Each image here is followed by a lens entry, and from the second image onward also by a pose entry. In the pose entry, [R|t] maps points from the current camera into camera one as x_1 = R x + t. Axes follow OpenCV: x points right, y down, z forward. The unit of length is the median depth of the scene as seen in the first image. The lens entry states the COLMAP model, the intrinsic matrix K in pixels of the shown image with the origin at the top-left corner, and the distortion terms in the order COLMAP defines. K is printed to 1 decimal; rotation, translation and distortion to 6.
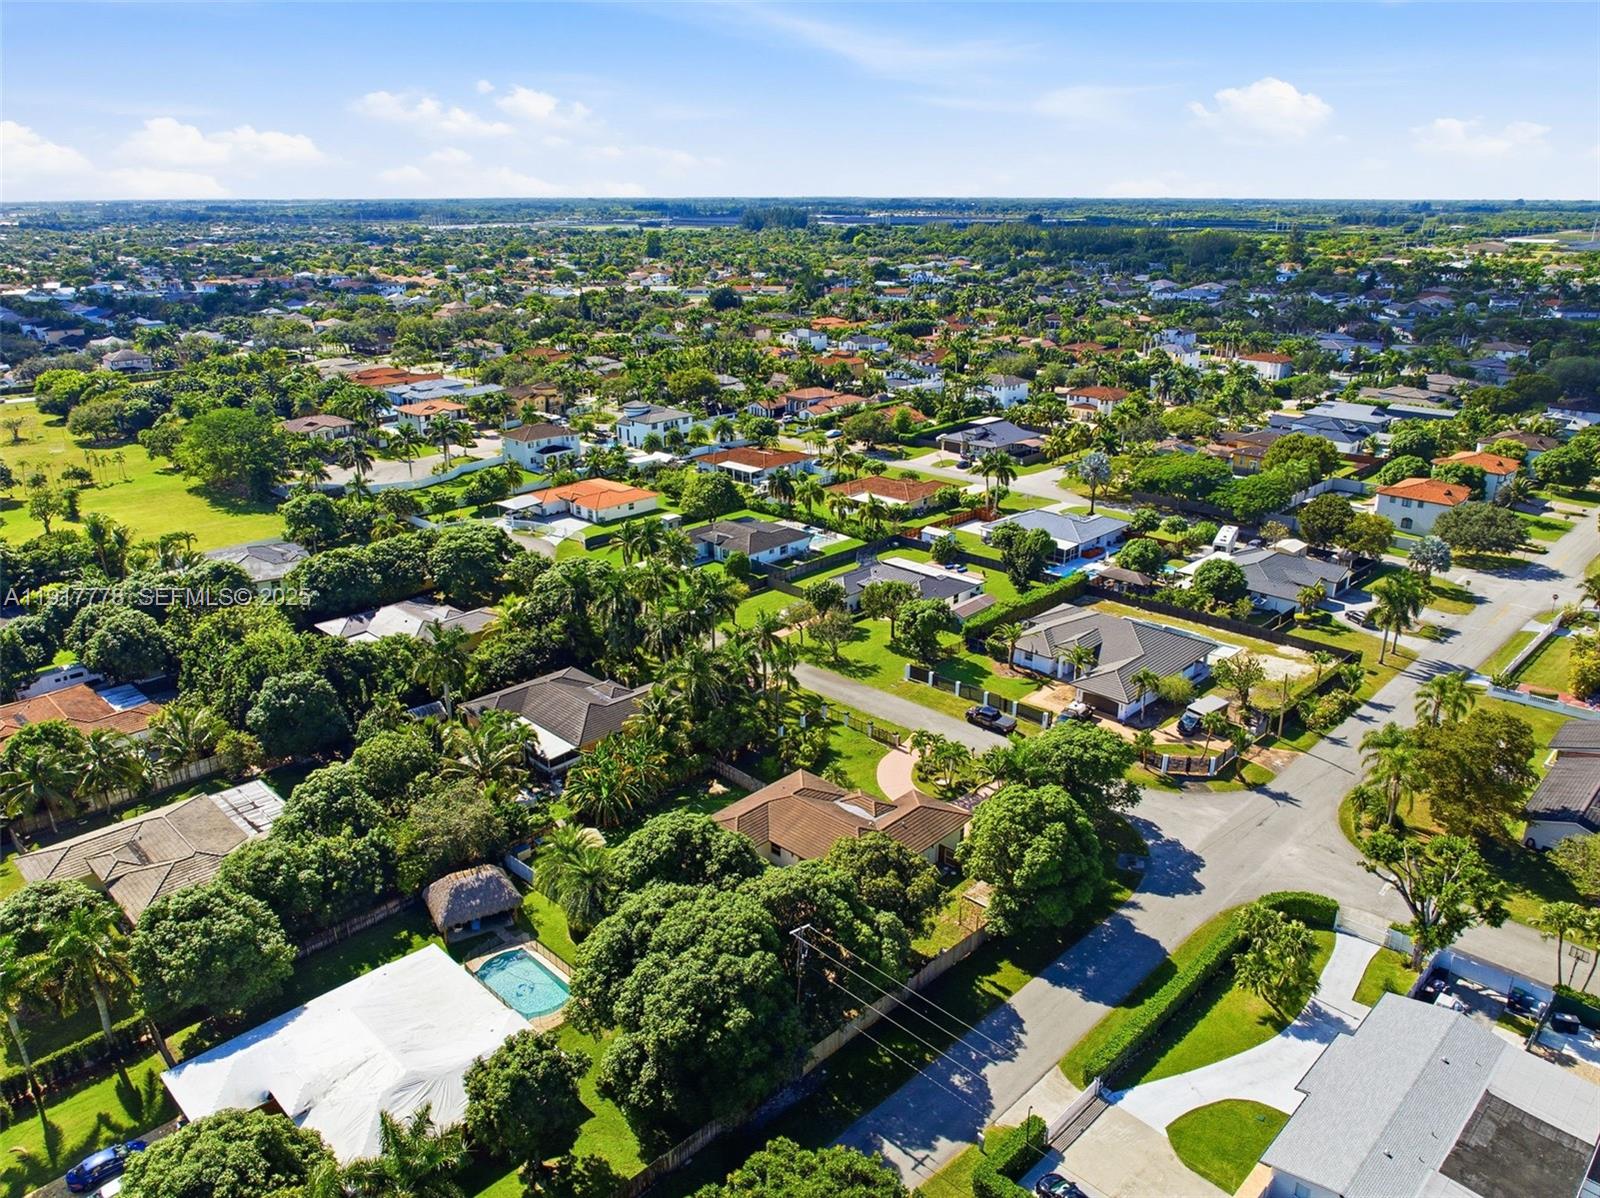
lens RADIAL K [[1123.2, 0, 799.6], [0, 1123.2, 586.1], [0, 0, 1]] dist [-0.024692, 0.010508]
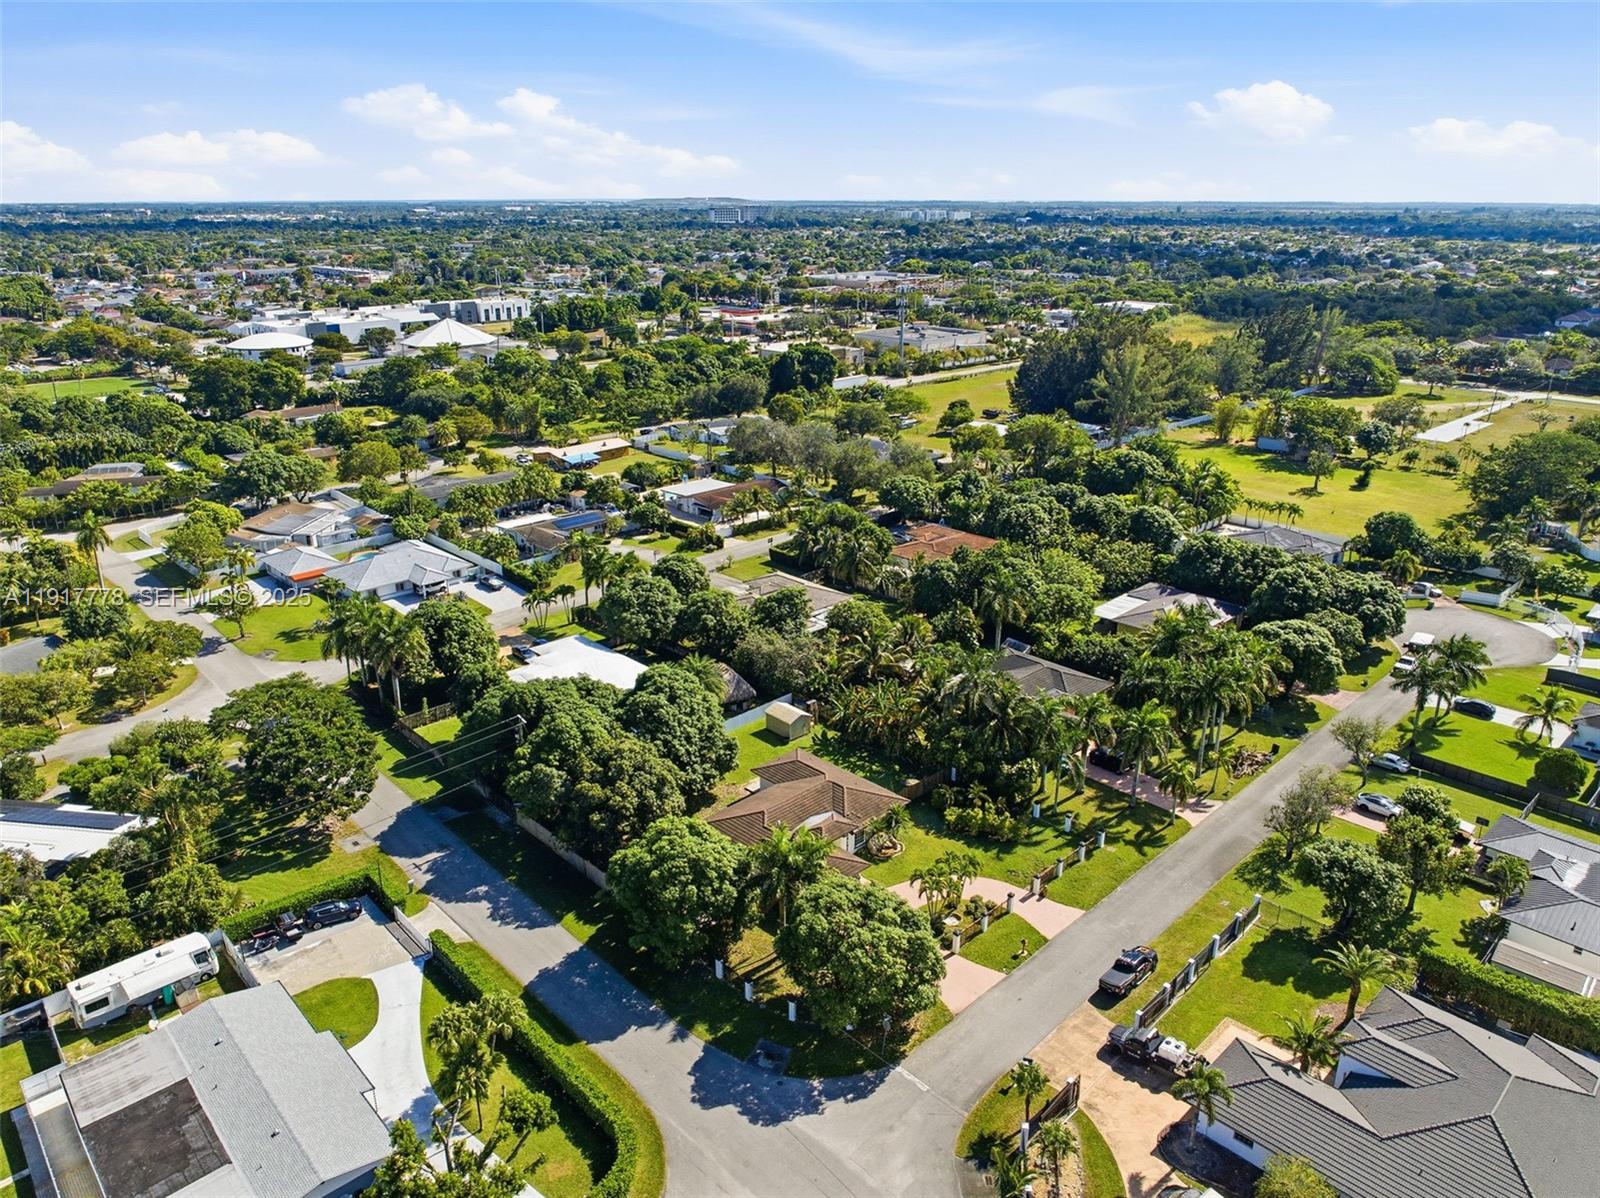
lens RADIAL K [[1123.2, 0, 803.2], [0, 1123.2, 586.6], [0, 0, 1]] dist [-0.024692, 0.010508]
pose [[-0.030771, 0.330480, -0.943311, 0.680014], [-0.331735, 0.886887, 0.321533, -0.221372], [0.942871, 0.322823, 0.082341, 0.627548]]
